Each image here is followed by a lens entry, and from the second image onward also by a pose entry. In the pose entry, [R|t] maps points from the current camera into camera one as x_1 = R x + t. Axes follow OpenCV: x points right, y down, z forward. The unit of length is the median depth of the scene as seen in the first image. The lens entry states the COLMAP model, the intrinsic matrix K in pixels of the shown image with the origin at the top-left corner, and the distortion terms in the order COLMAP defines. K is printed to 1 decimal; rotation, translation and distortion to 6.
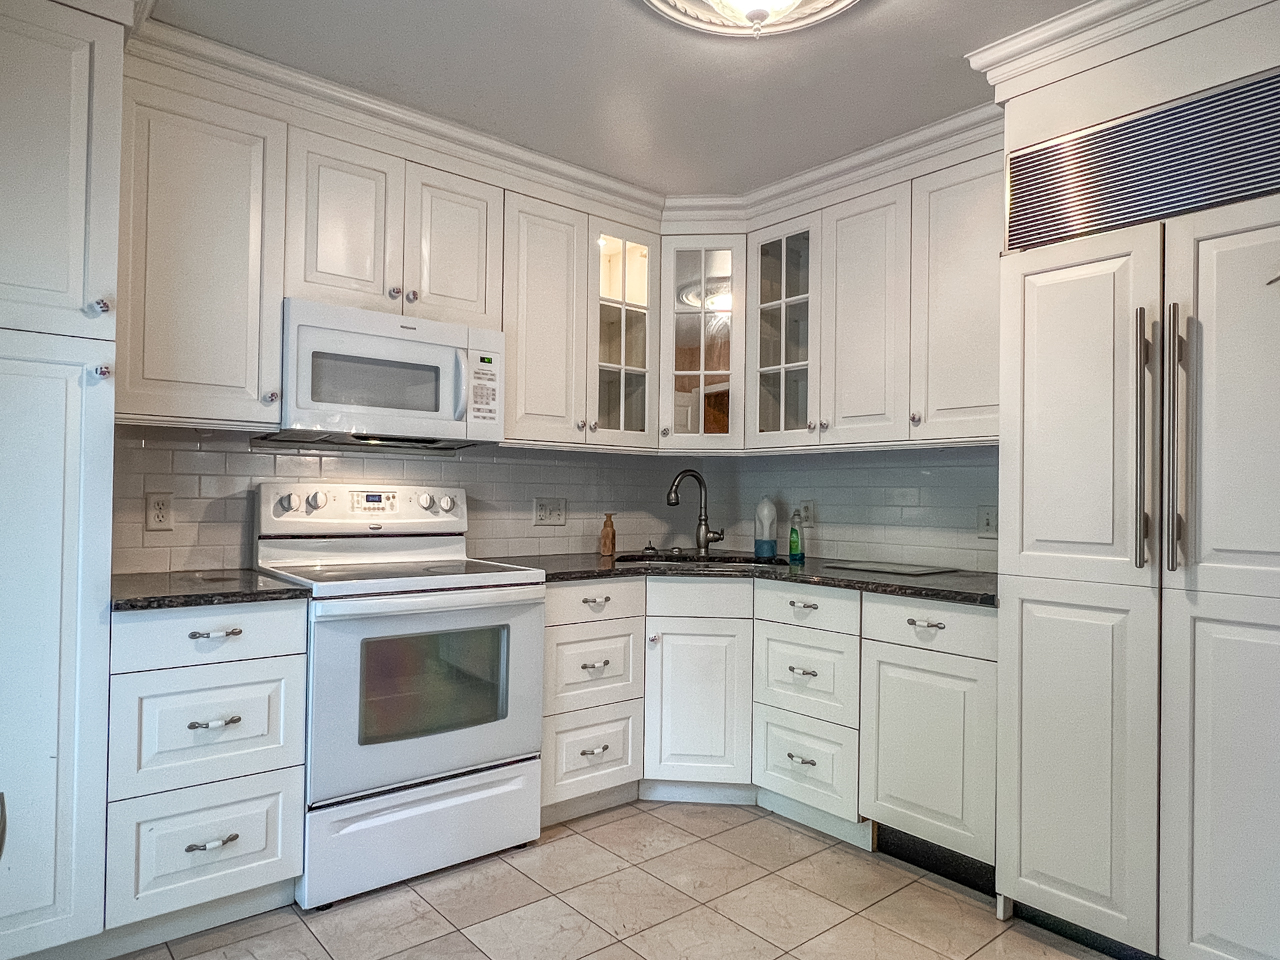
lens RADIAL K [[794.6, 0, 640.0], [0, 794.6, 480.0], [0, 0, 1]] dist [0.000149, -0.000023]
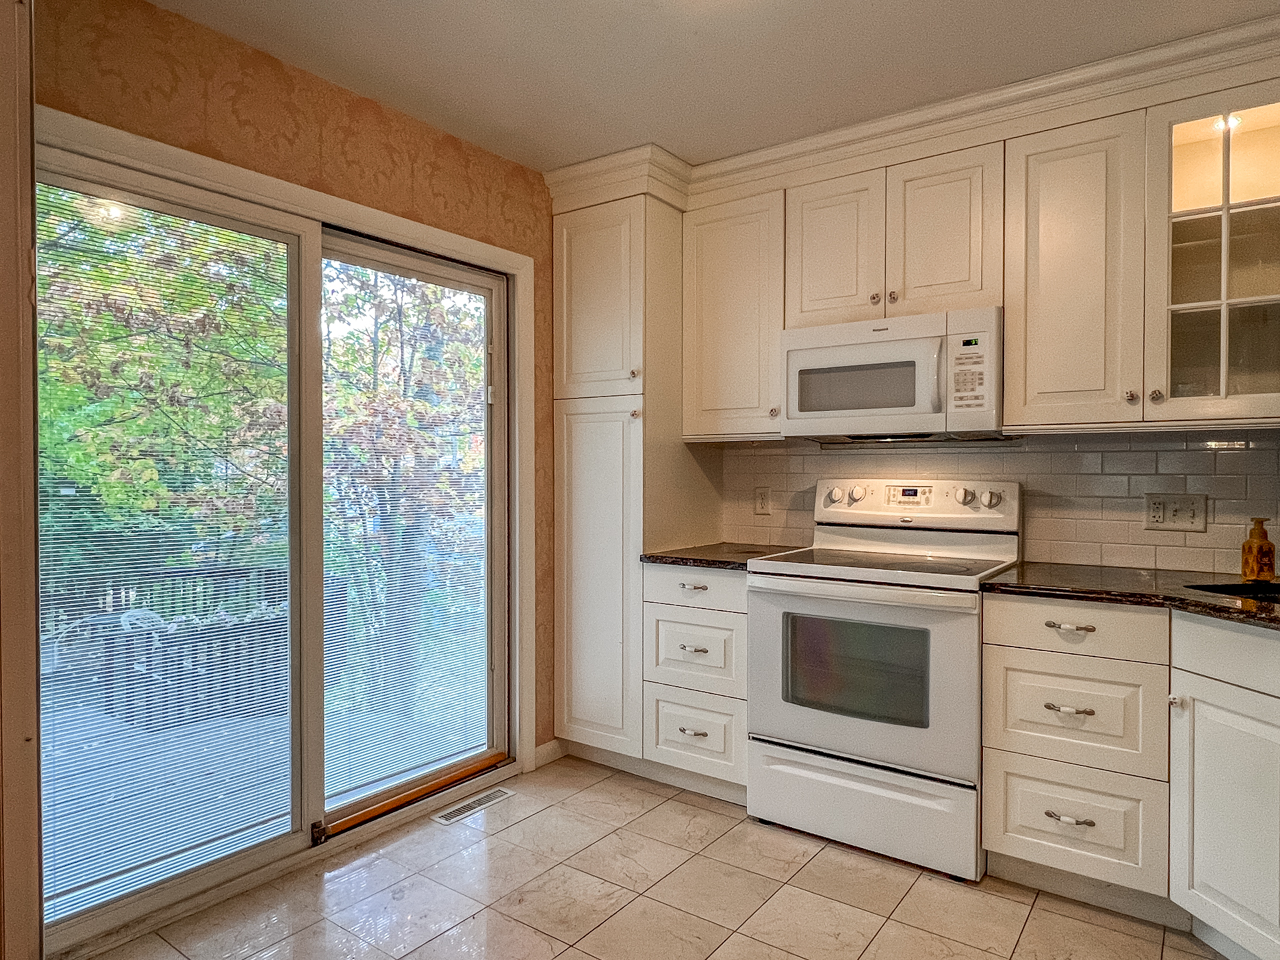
lens RADIAL K [[794.6, 0, 640.0], [0, 794.6, 480.0], [0, 0, 1]] dist [0.000149, -0.000023]
pose [[0.238678, -0.005080, -0.971086, 0.606490], [0.020896, 0.999782, -0.000094, -0.000789], [0.970874, -0.020269, 0.238732, 0.414235]]
